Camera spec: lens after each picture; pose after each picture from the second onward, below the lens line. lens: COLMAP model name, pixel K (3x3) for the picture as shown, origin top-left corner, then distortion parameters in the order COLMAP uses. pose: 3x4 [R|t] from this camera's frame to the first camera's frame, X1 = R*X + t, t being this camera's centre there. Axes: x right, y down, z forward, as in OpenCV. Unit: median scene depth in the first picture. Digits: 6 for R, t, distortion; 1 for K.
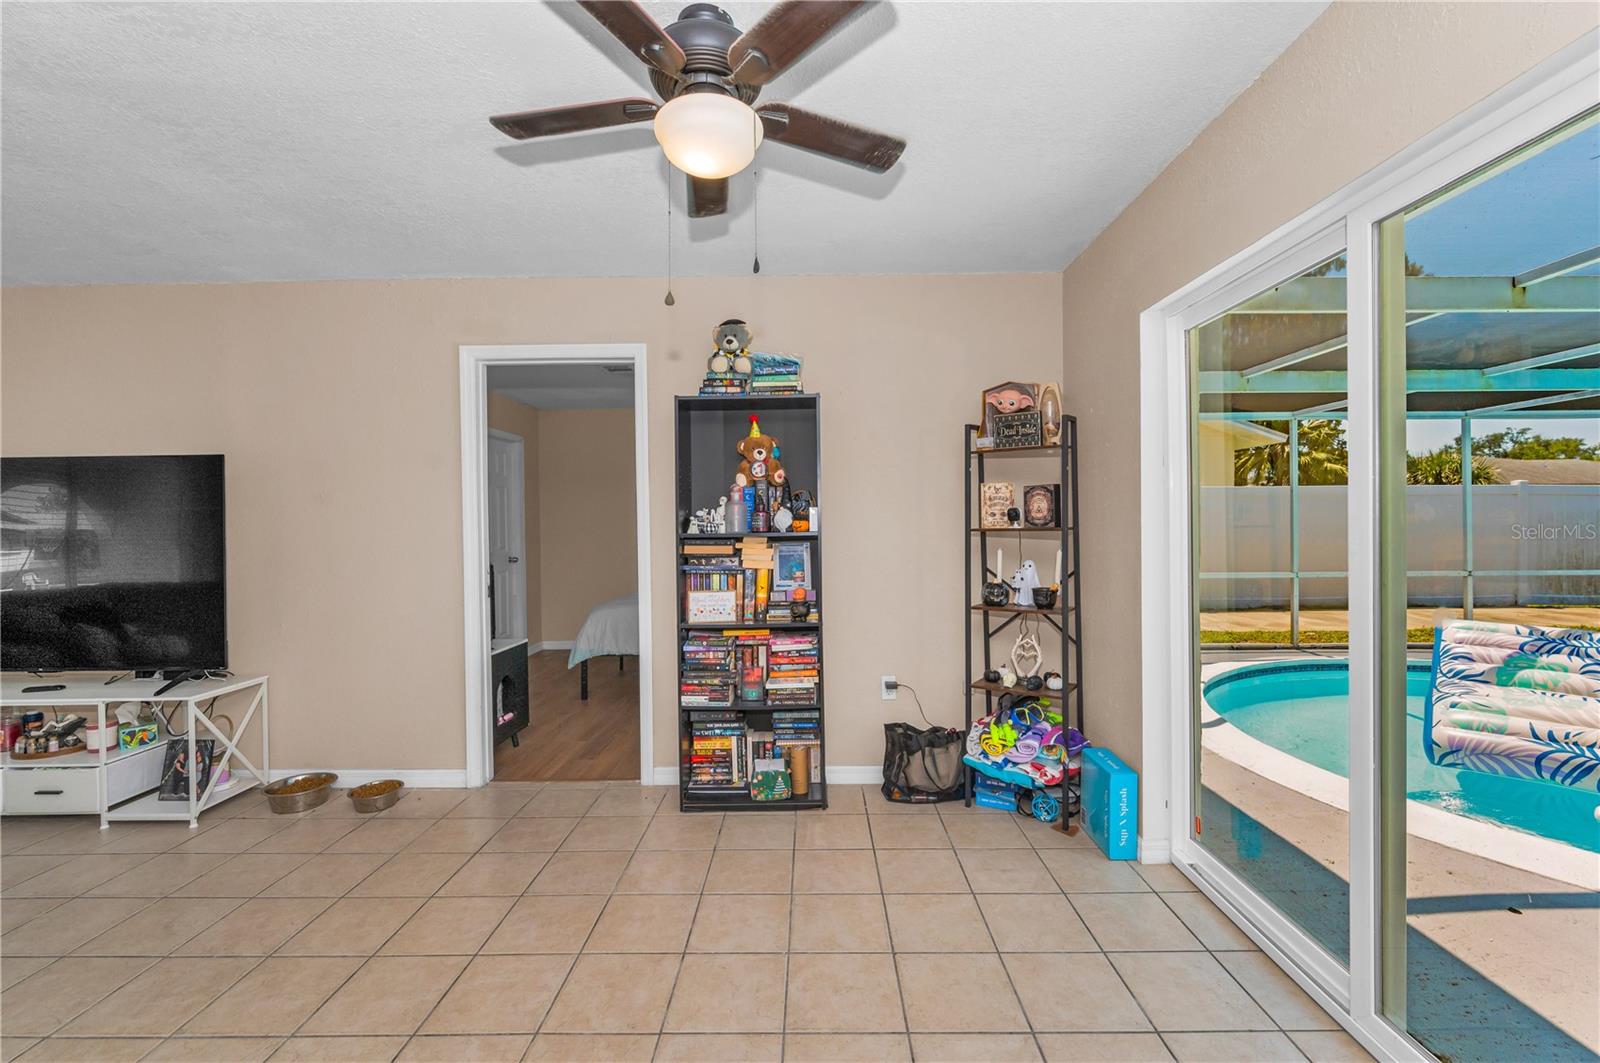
lens RADIAL K [[669.4, 0, 808.7], [0, 669.4, 529.2], [0, 0, 1]] dist [0.002015, 0.000016]
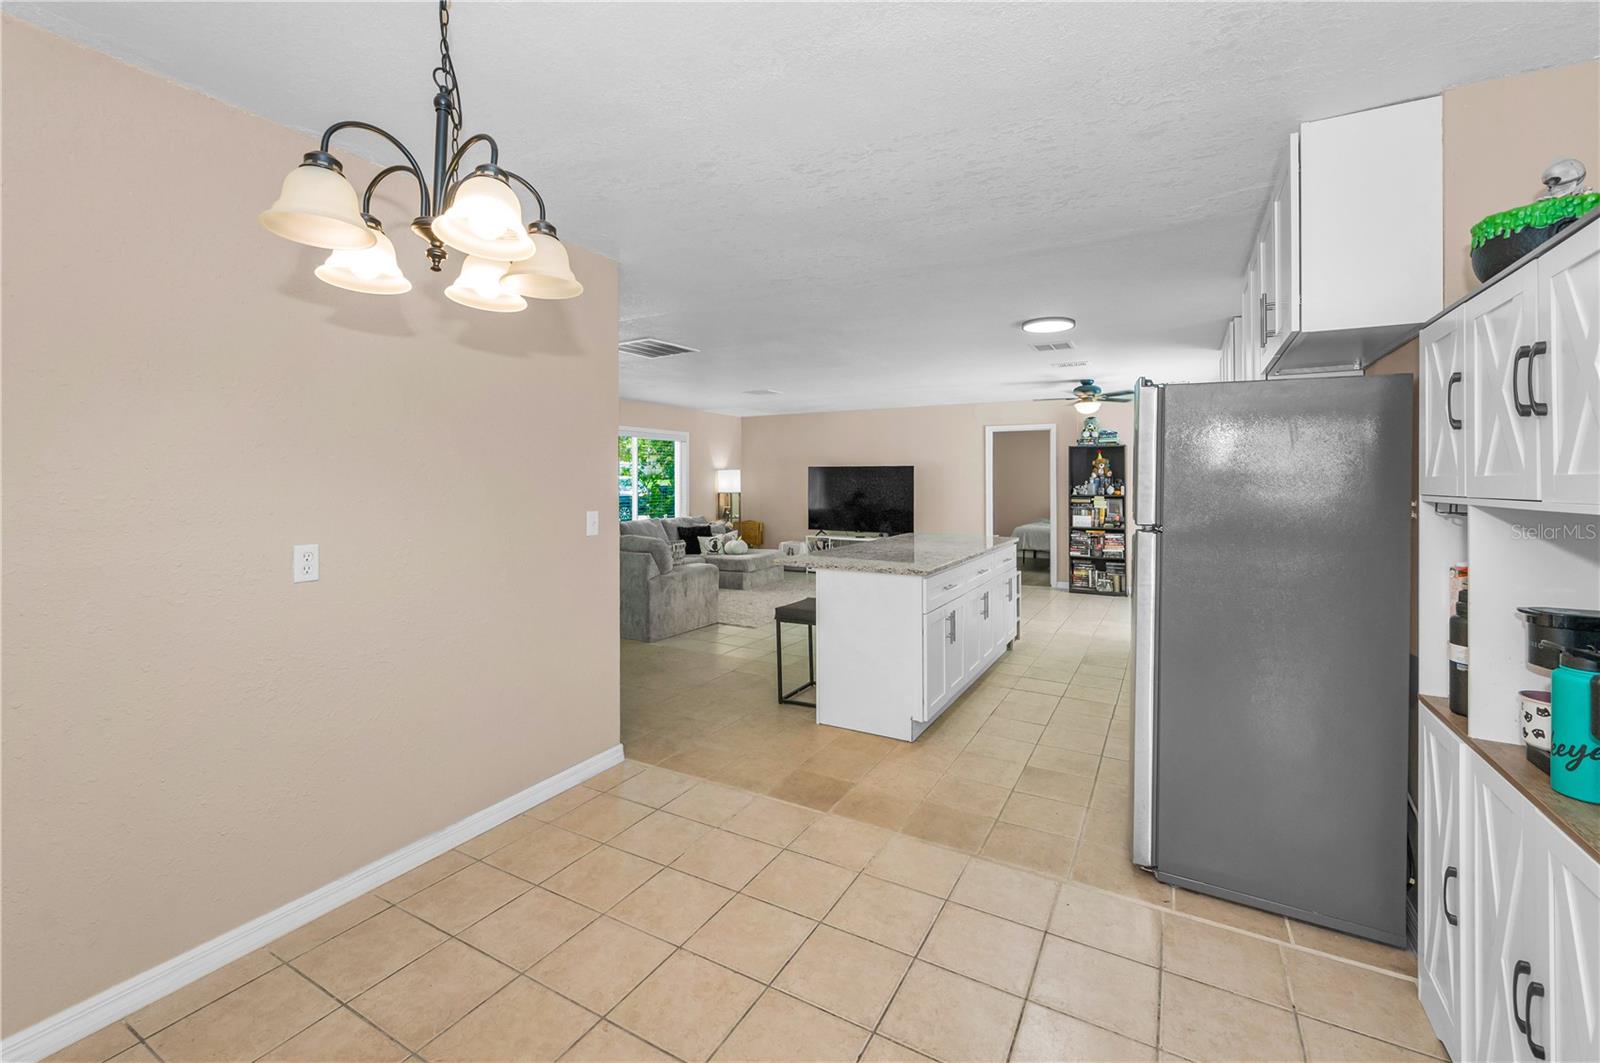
lens RADIAL K [[671.6, 0, 791.5], [0, 671.6, 475.6], [0, 0, 1]] dist [0.001535, 0.000105]
pose [[0.869174, 0.008037, -0.494441, 0.183679], [-0.016847, 0.999769, -0.013364, -0.015485], [0.494219, 0.019945, 0.869109, -2.008190]]
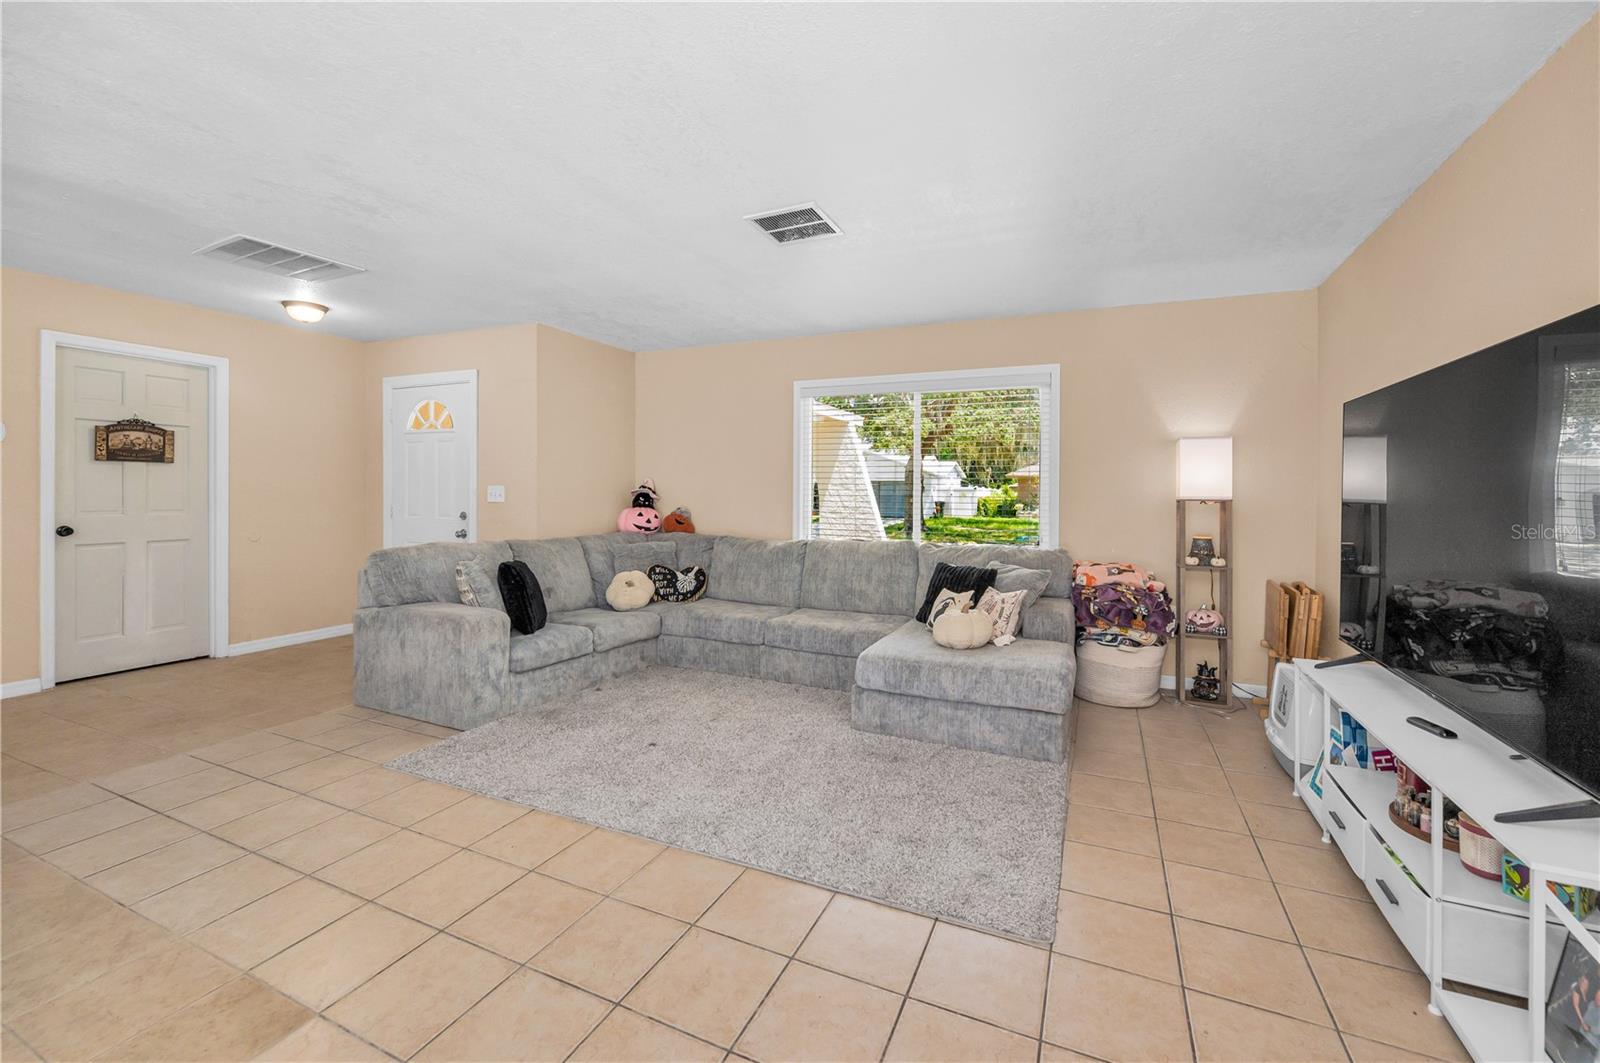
lens RADIAL K [[647.2, 0, 812.8], [0, 647.2, 495.8], [0, 0, 1]] dist [0.000405, -0.000022]
pose [[-0.401610, 0.013795, -0.915707, -0.336170], [-0.016020, 0.999628, 0.022085, 0.007919], [0.915671, 0.023539, -0.401239, 0.685971]]
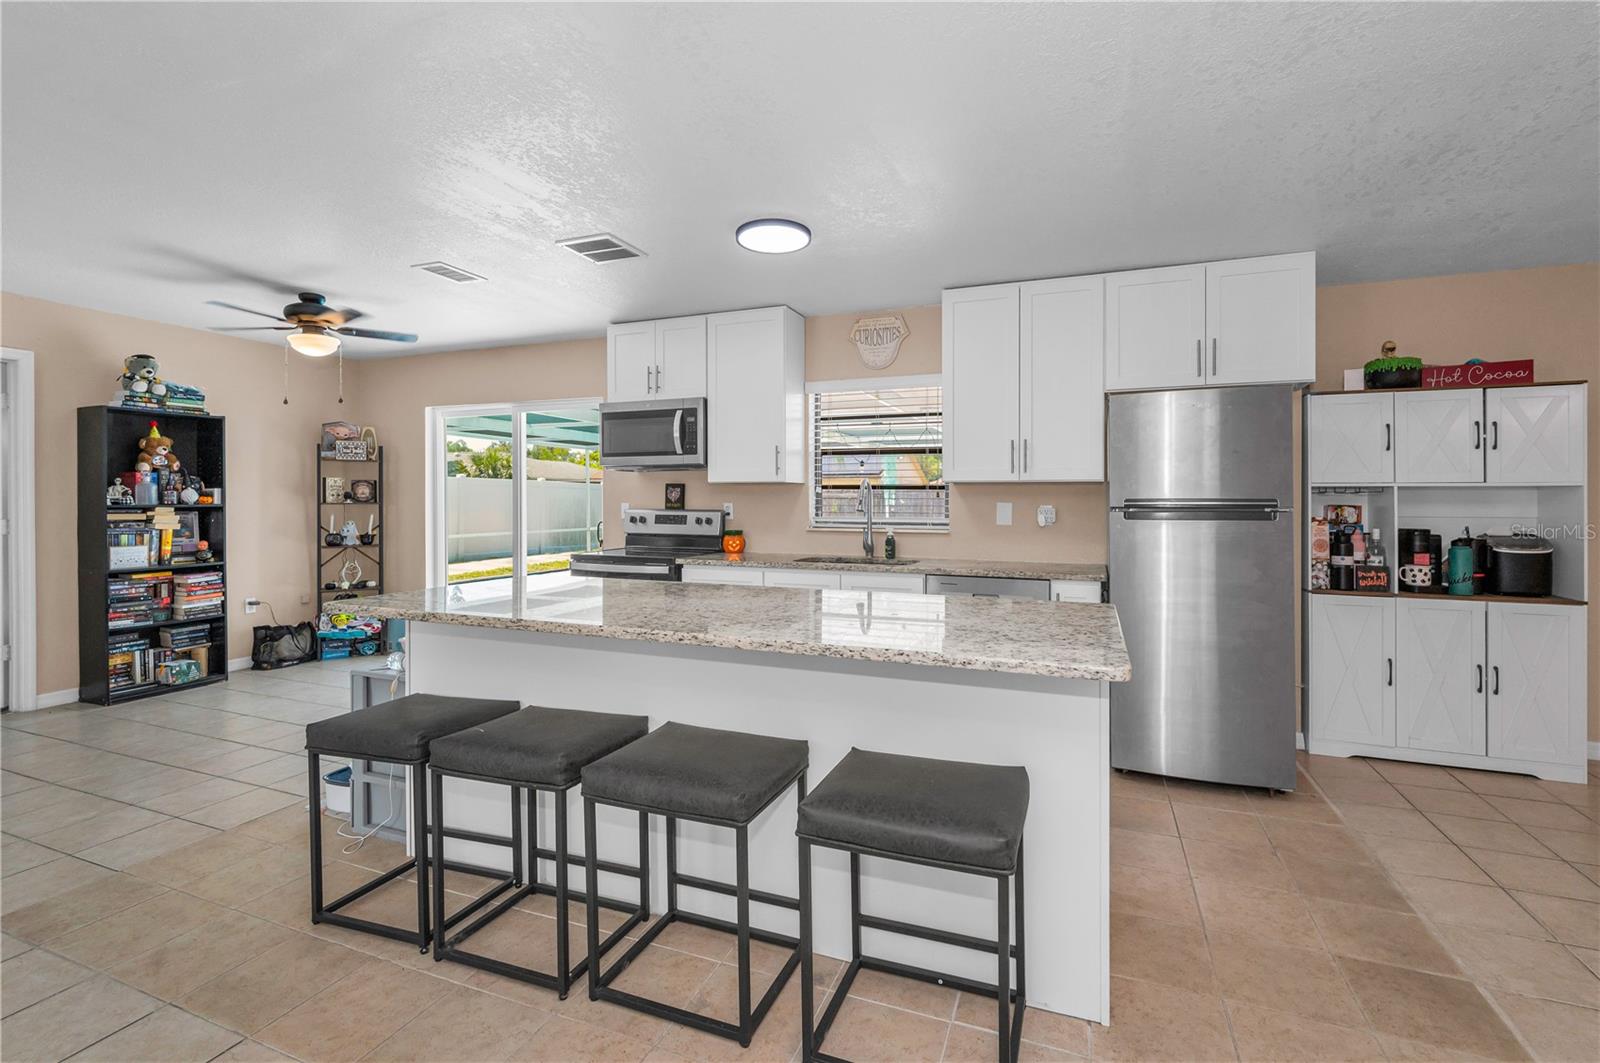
lens RADIAL K [[699.4, 0, 823.5], [0, 699.4, 502.1], [0, 0, 1]] dist [-0.000240, 0.000264]
pose [[0.359125, 0.007182, 0.933262, -0.986012], [0.005054, 0.999941, -0.009640, 0.021424], [-0.933276, 0.008178, 0.359067, -0.881274]]
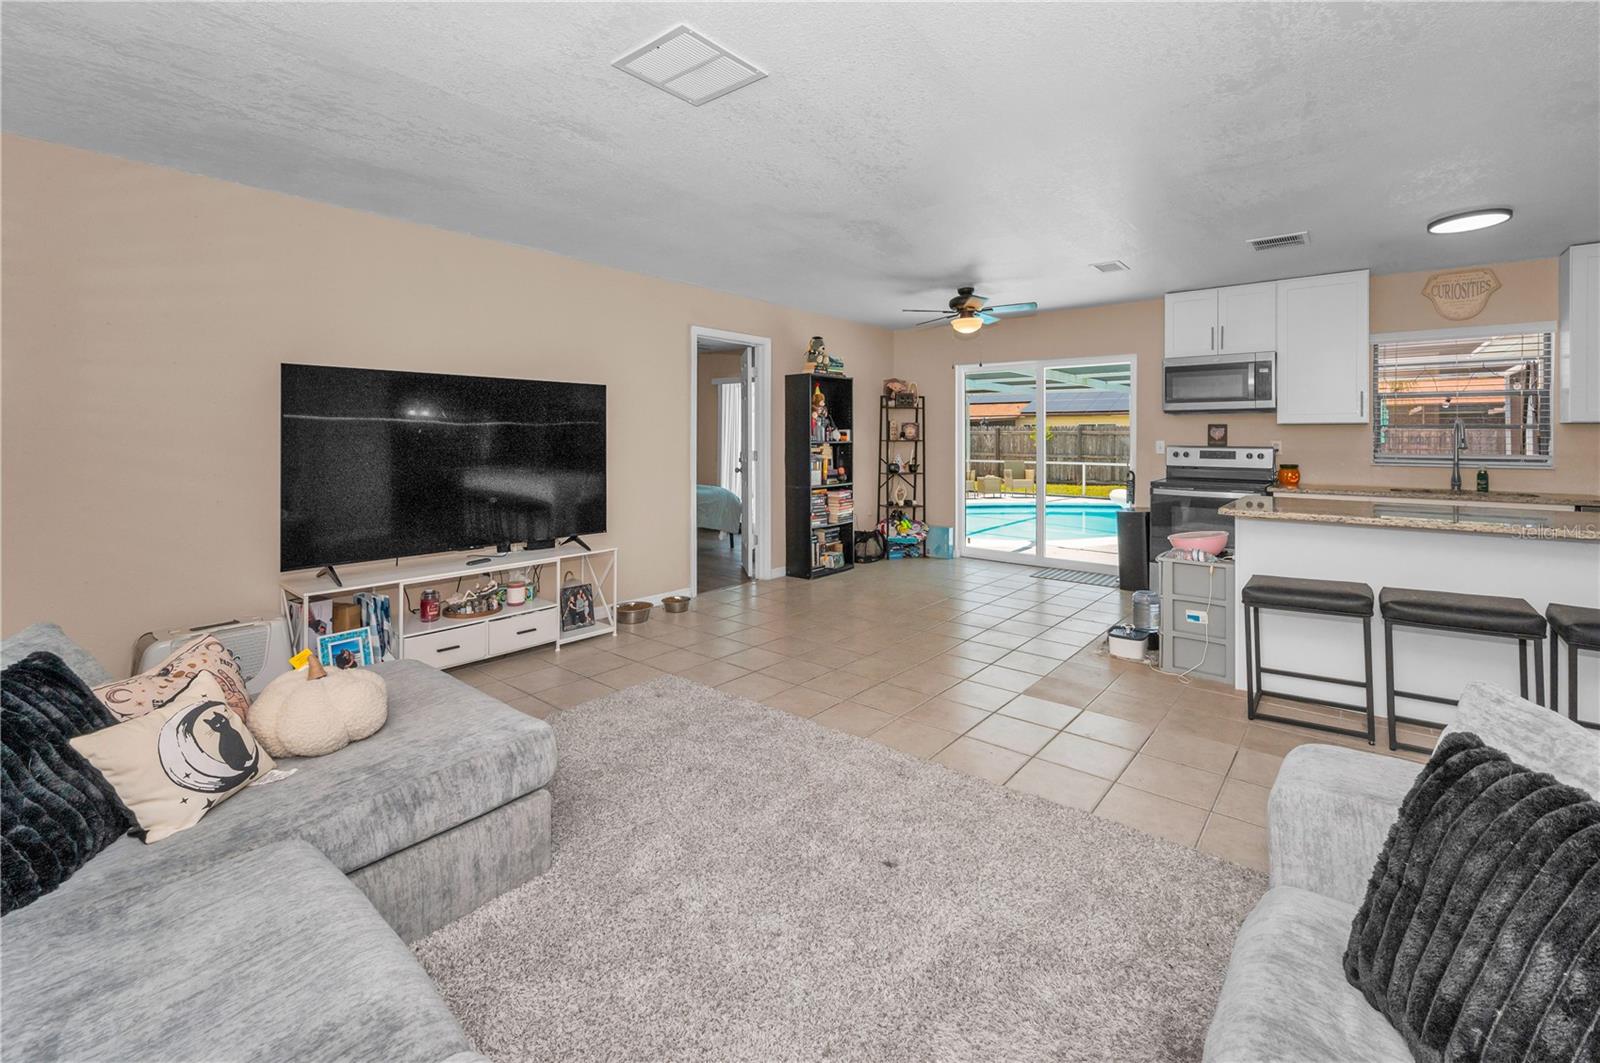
lens RADIAL K [[675.1, 0, 826.1], [0, 675.1, 435.7], [0, 0, 1]] dist [-0.001576, -0.000332]
pose [[0.626759, 0.011734, 0.779125, -1.706228], [0.001488, 0.999867, -0.016256, 0.021078], [-0.779212, 0.011348, 0.626658, -0.302831]]
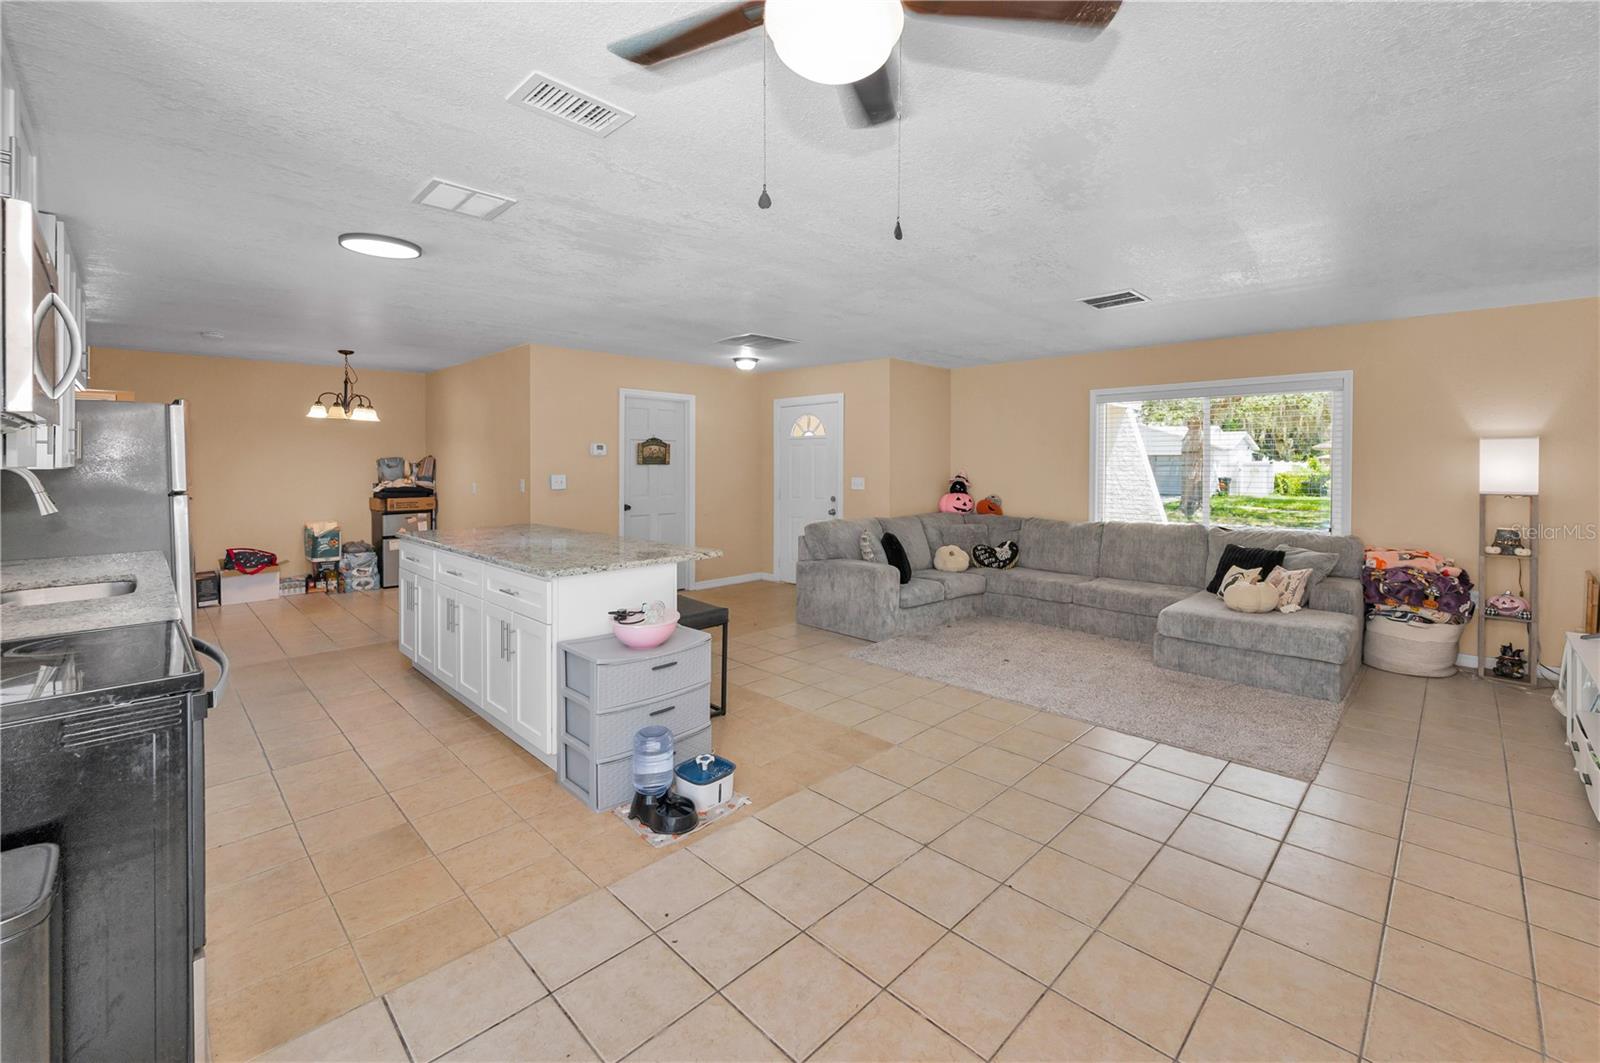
lens RADIAL K [[660.8, 0, 827.2], [0, 660.8, 477.3], [0, 0, 1]] dist [-0.001349, -0.000311]
pose [[-0.689235, 0.024283, -0.724131, 0.216887], [-0.003092, 0.999331, 0.036455, -0.052116], [0.724532, 0.027365, -0.688698, 0.796076]]
